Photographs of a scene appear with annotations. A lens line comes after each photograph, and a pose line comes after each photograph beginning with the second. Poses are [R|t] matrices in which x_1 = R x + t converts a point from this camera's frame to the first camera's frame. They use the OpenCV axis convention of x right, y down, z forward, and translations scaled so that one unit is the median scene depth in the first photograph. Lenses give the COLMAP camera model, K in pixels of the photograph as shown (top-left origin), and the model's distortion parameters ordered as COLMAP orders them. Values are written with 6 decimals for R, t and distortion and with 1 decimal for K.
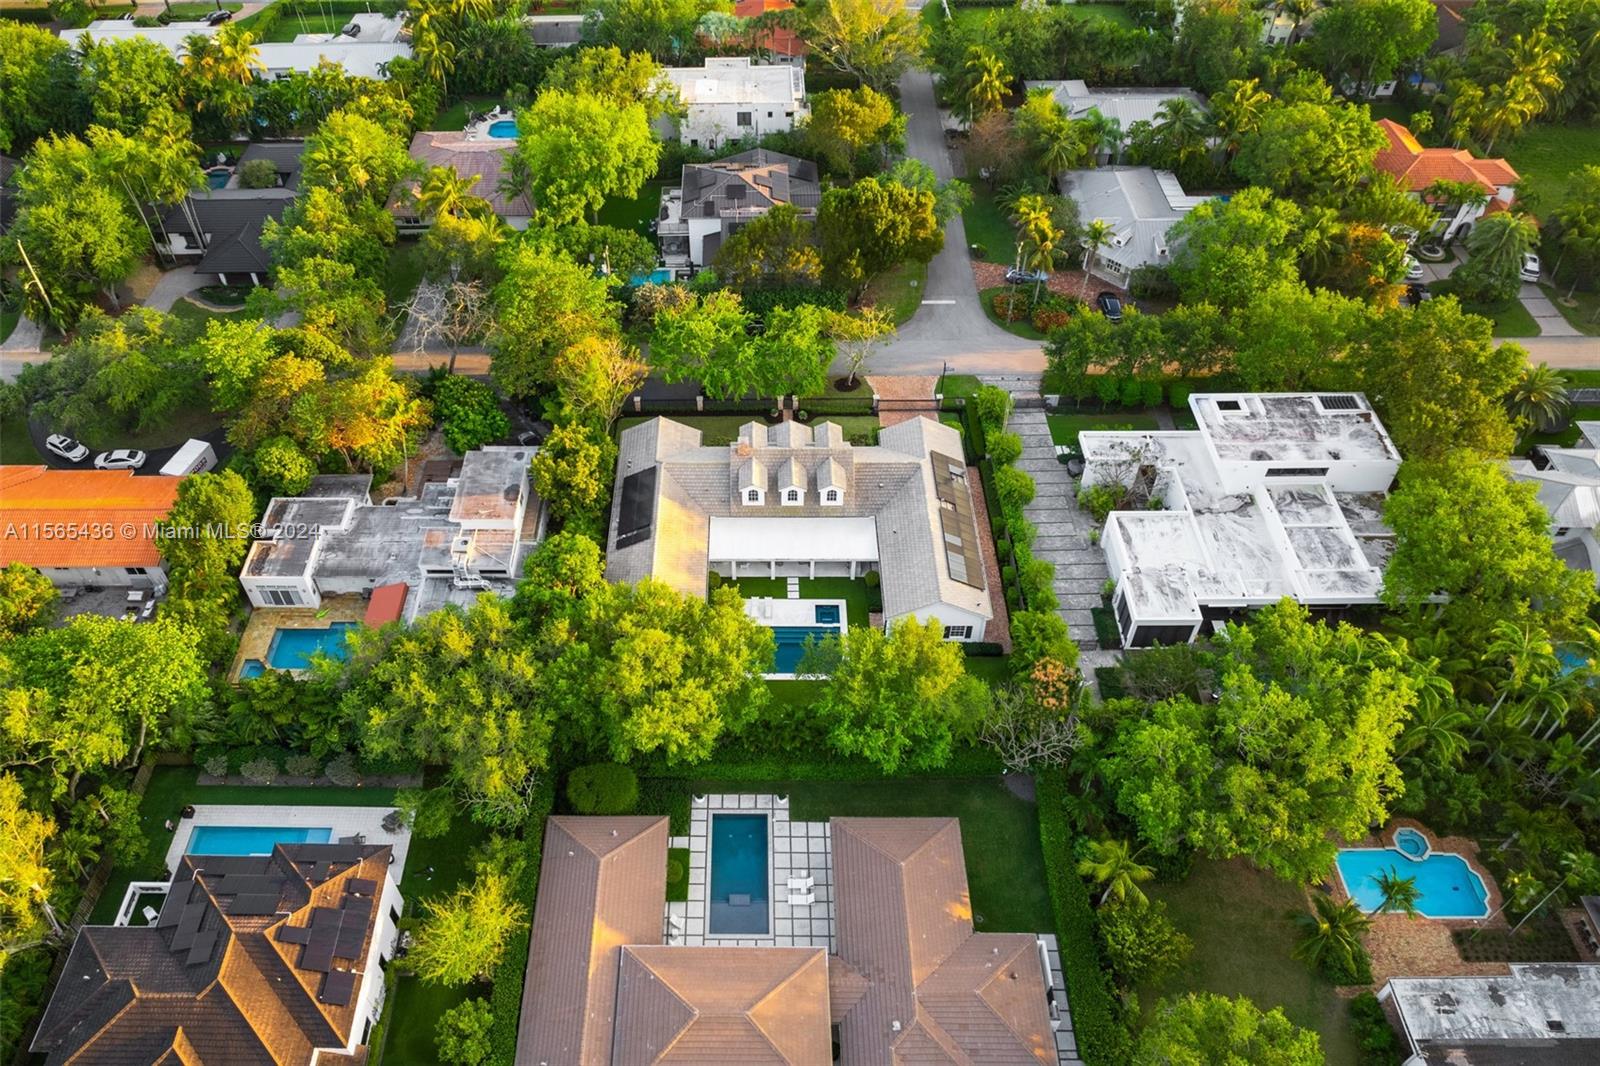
lens RADIAL K [[1123.7, 0, 785.0], [0, 1123.7, 532.5], [0, 0, 1]] dist [-0.031153, 0.009307]
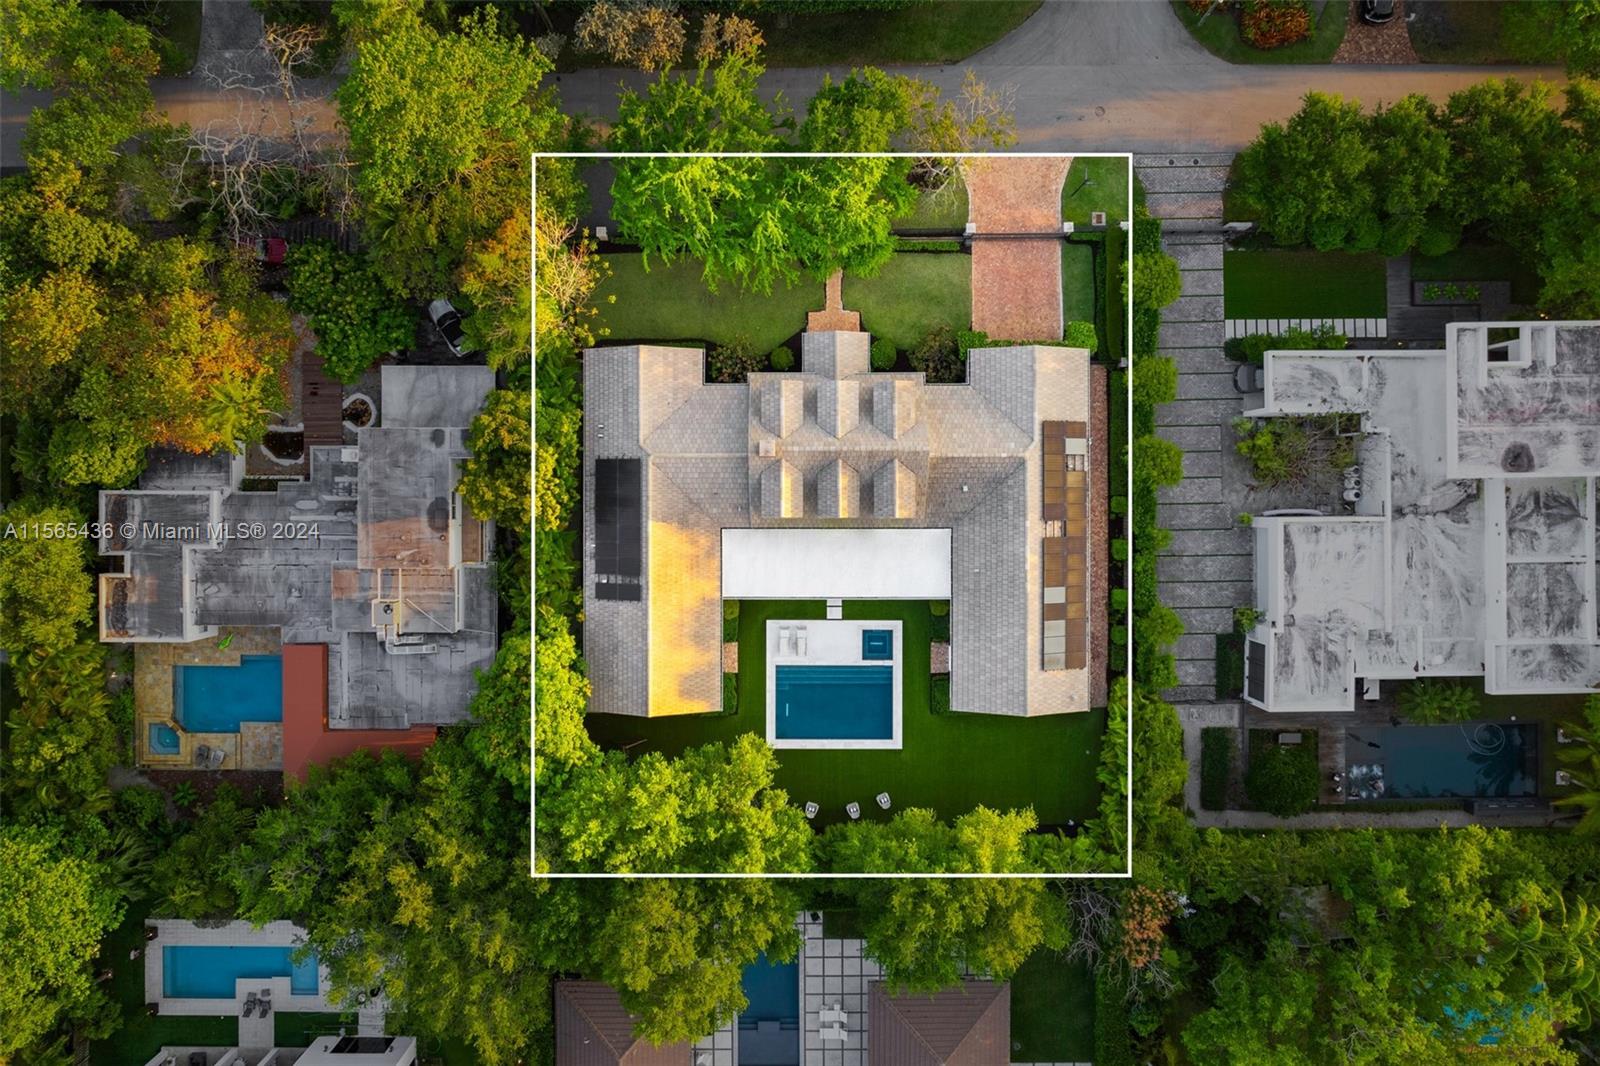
lens RADIAL K [[1123.7, 0, 811.3], [0, 1123.7, 532.9], [0, 0, 1]] dist [-0.031153, 0.009307]
pose [[0.999793, 0.017060, 0.011105, -0.017904], [-0.020055, 0.732130, 0.680870, -0.508136], [0.003485, -0.680951, 0.732321, 0.479653]]
